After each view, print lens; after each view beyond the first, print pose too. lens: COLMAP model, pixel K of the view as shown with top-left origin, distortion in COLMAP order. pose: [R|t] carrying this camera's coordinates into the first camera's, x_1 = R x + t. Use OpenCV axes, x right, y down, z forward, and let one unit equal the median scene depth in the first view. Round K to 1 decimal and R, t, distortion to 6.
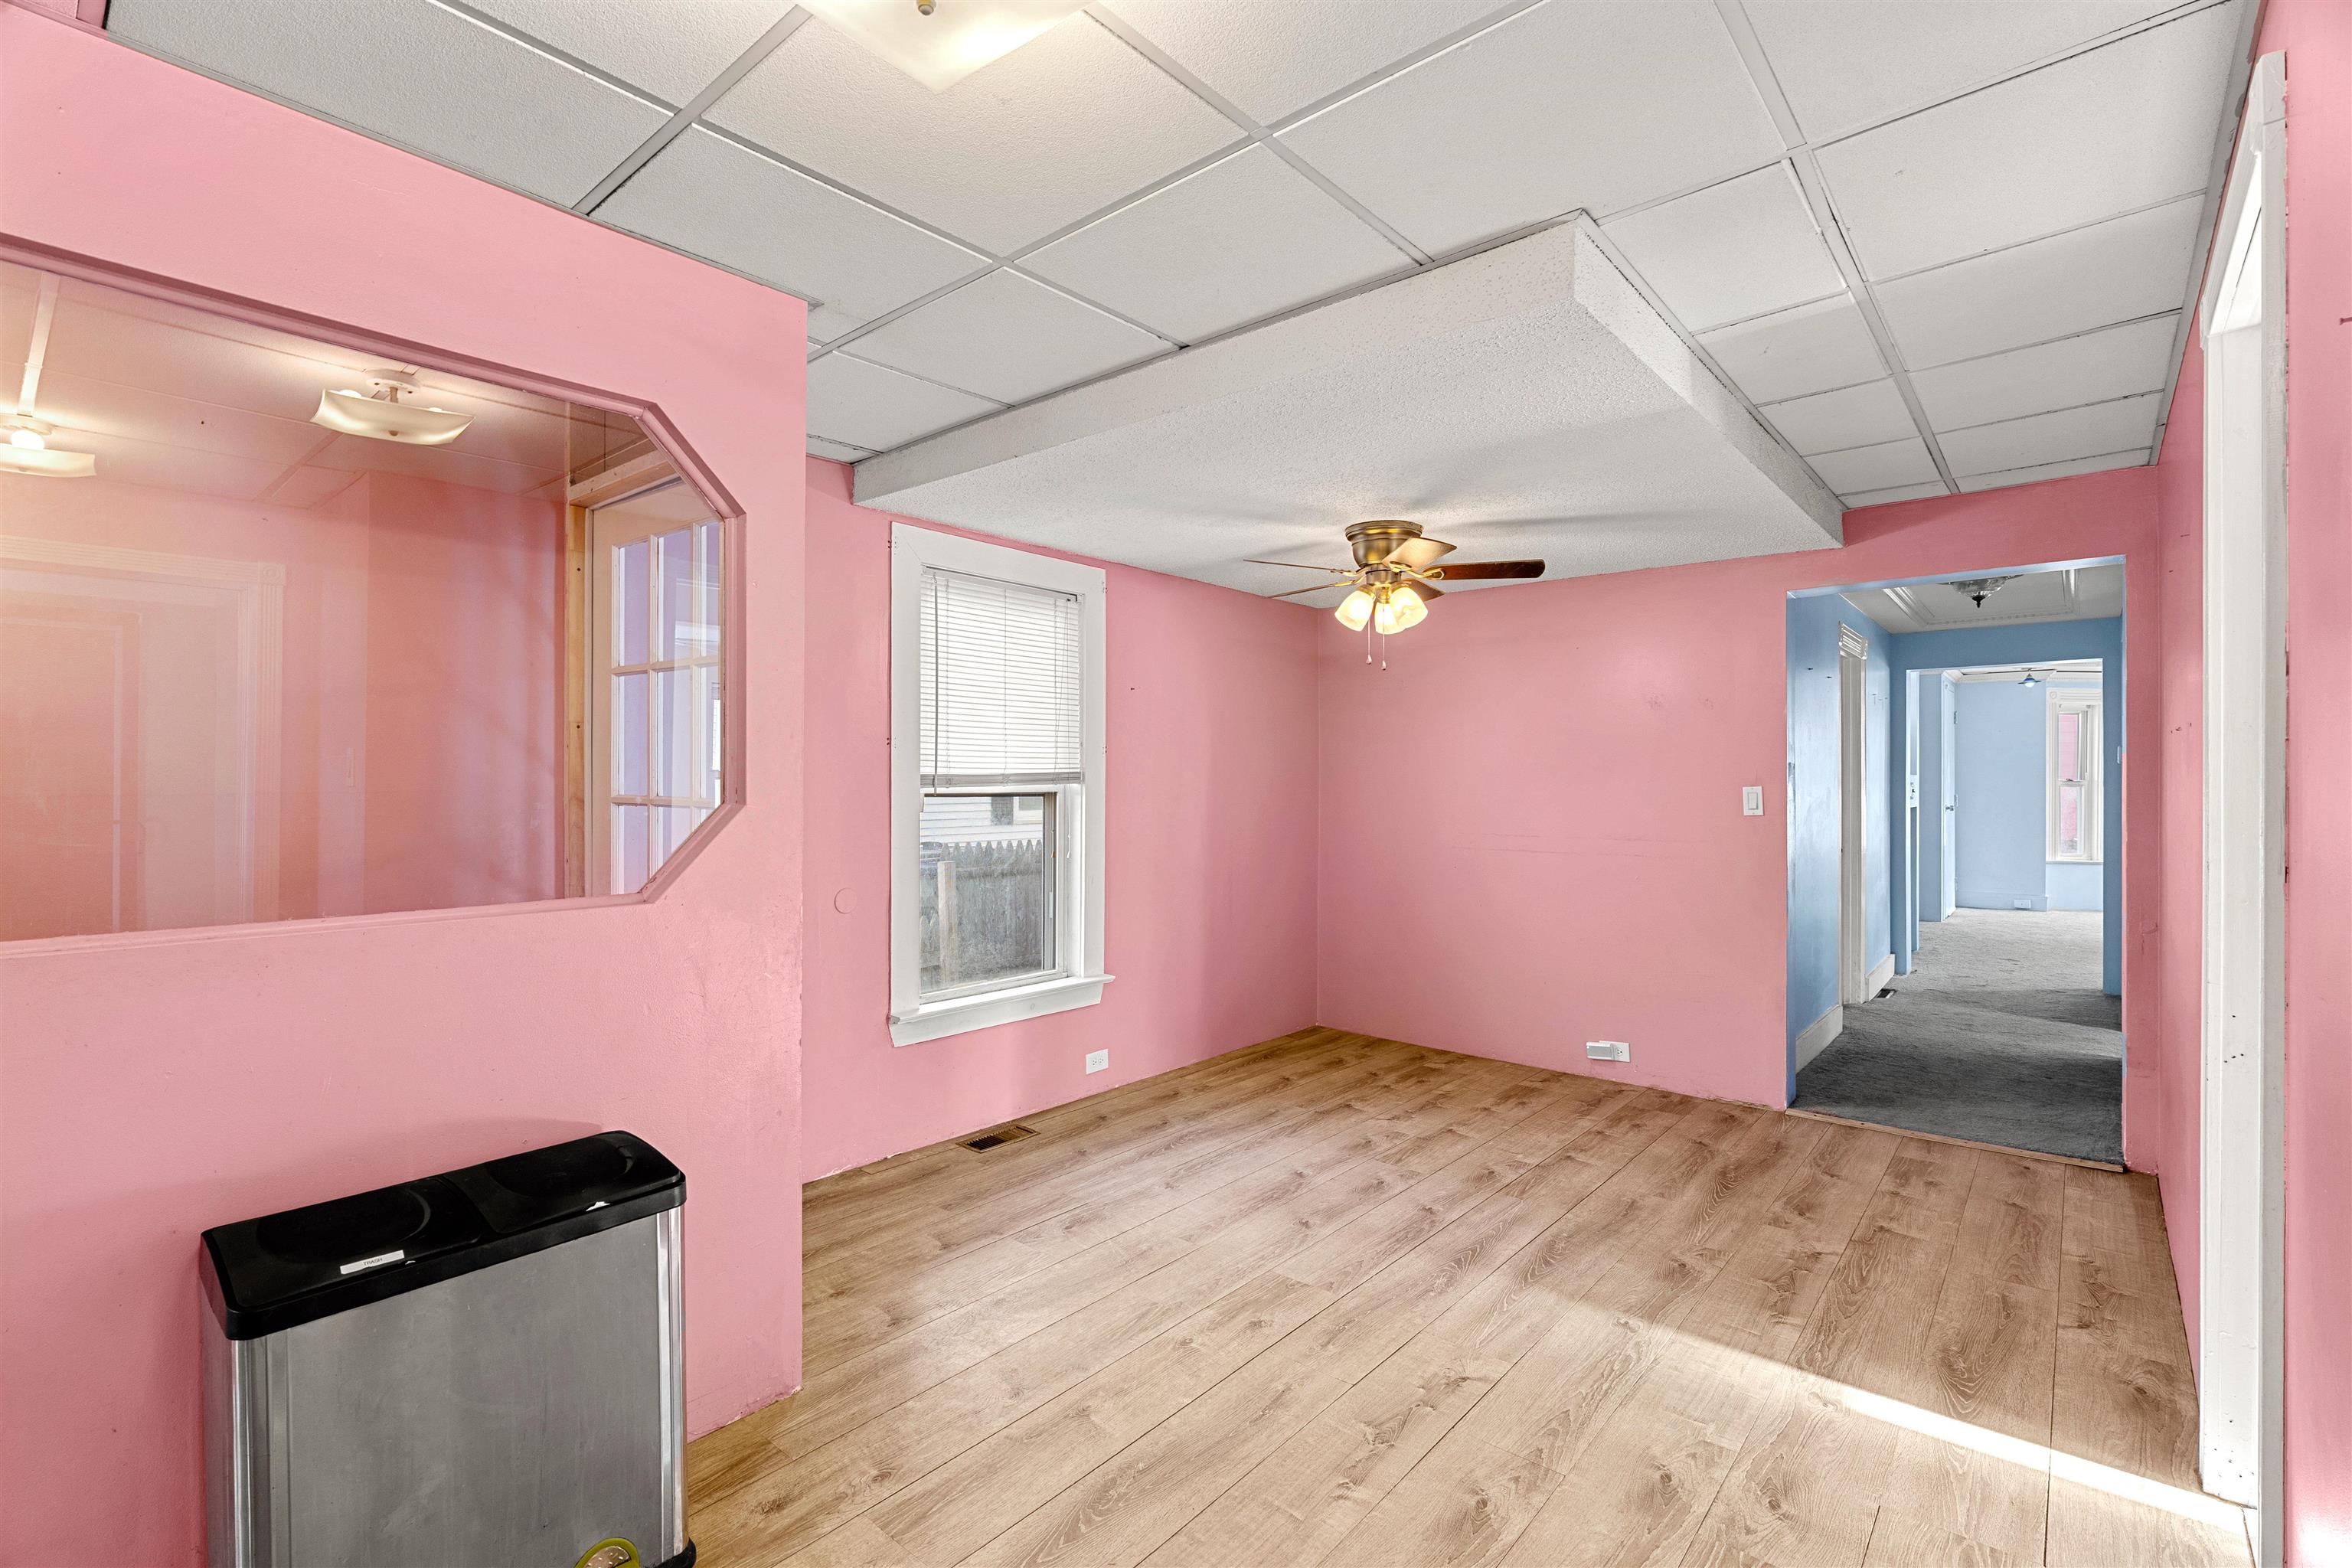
lens RADIAL K [[1061.3, 0, 1150.2], [0, 1061.3, 784.1], [0, 0, 1]] dist [-0.009707, 0.003208]
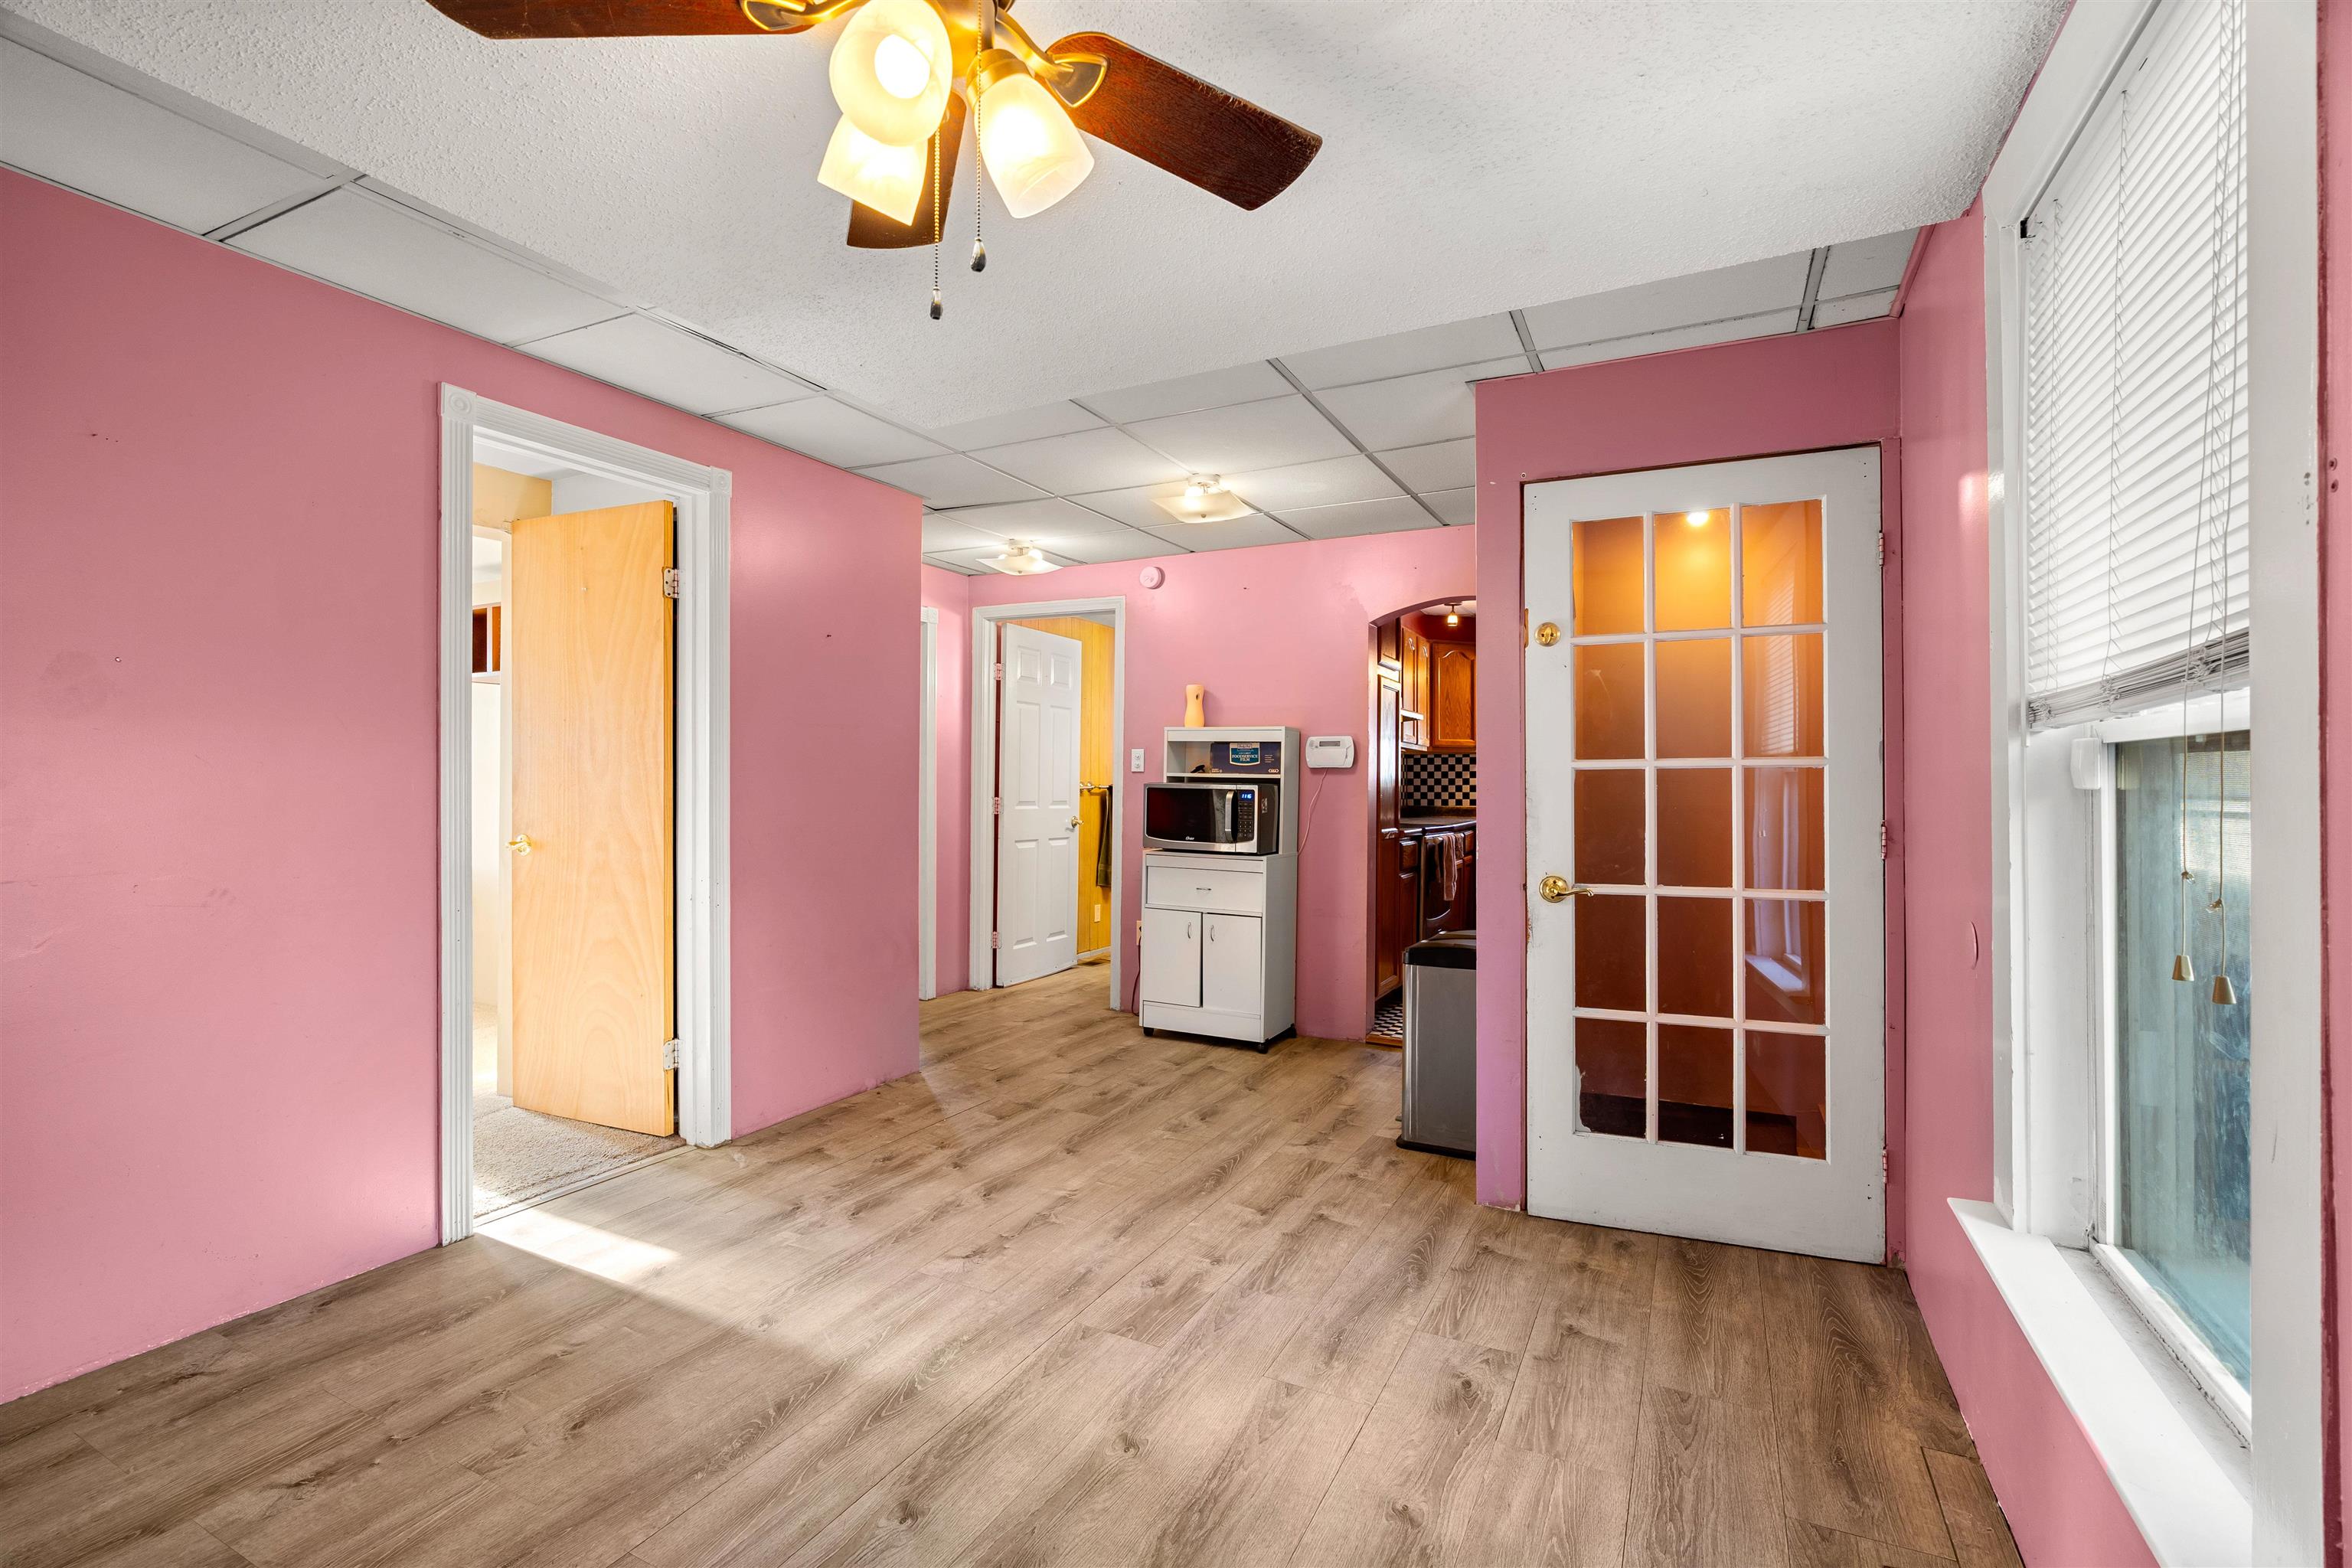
lens RADIAL K [[1061.3, 0, 1153.7], [0, 1061.3, 775.7], [0, 0, 1]] dist [-0.009707, 0.003208]
pose [[-0.969274, -0.005897, -0.245913, 0.282143], [-0.005636, 0.999983, -0.001763, 0.029767], [0.245919, -0.000323, -0.969290, 1.581516]]
